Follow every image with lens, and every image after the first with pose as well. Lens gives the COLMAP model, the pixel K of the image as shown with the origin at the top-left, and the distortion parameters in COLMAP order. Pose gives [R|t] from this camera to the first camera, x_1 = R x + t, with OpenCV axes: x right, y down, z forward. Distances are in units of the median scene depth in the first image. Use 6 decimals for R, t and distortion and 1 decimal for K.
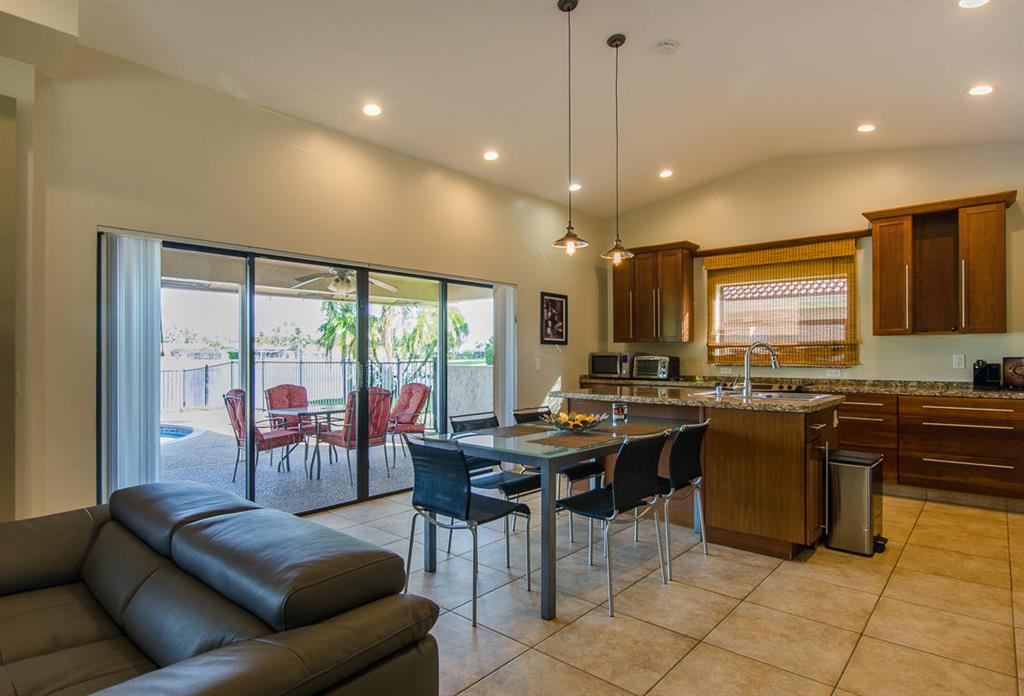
lens RADIAL K [[550.0, 0, 515.1], [0, 550.0, 352.4], [0, 0, 1]] dist [-0.015614, -0.000515]
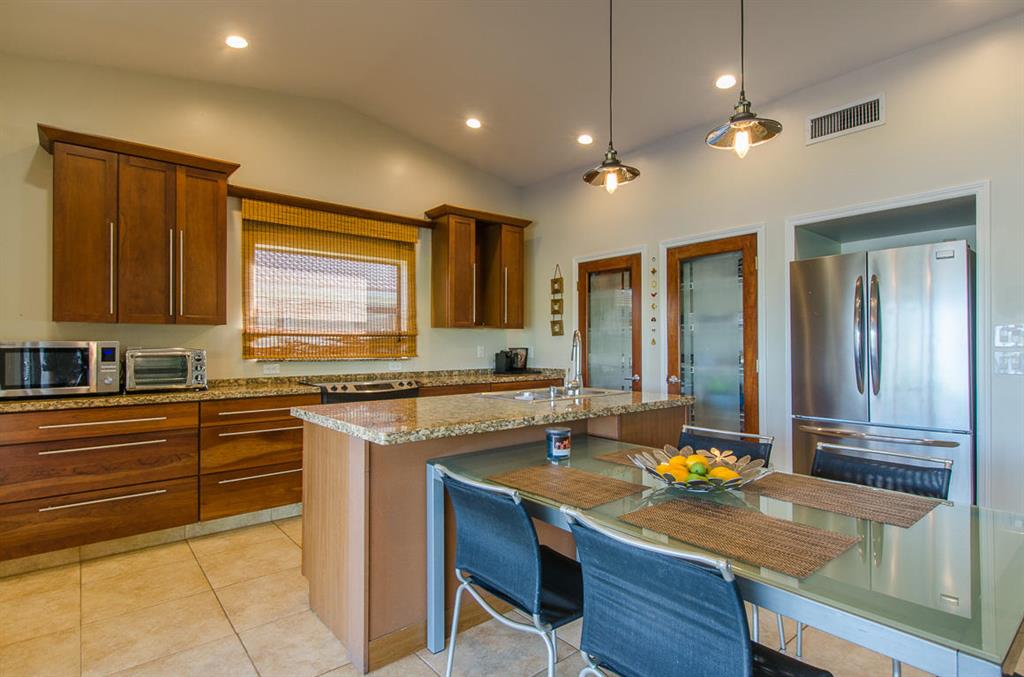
lens RADIAL K [[518.2, 0, 513.7], [0, 518.2, 340.4], [0, 0, 1]] dist [0.004474, 0.000915]
pose [[0.143864, 0.007195, 0.989571, -0.291160], [-0.005985, 0.999962, -0.006400, -0.000904], [-0.989579, -0.005002, 0.143902, 0.767317]]
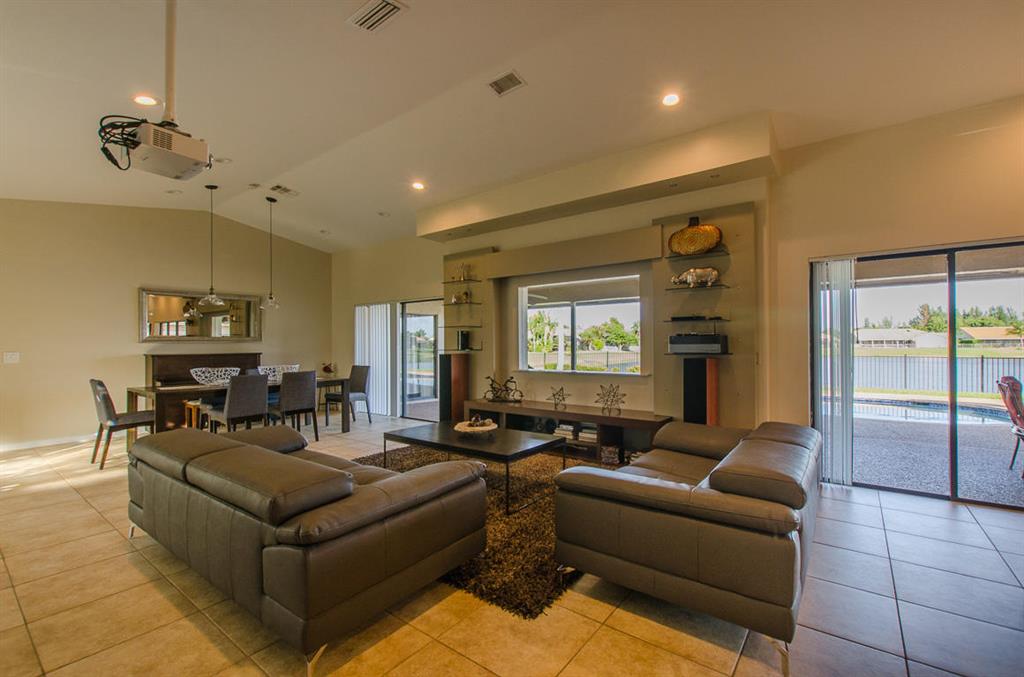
lens RADIAL K [[444.8, 0, 516.2], [0, 444.8, 340.4], [0, 0, 1]] dist [0.003588, -0.002935]
pose [[0.068276, -0.007285, -0.997640, 0.278439], [0.008738, 0.999939, -0.006703, -0.000196], [0.997628, -0.008260, 0.068336, 0.058976]]
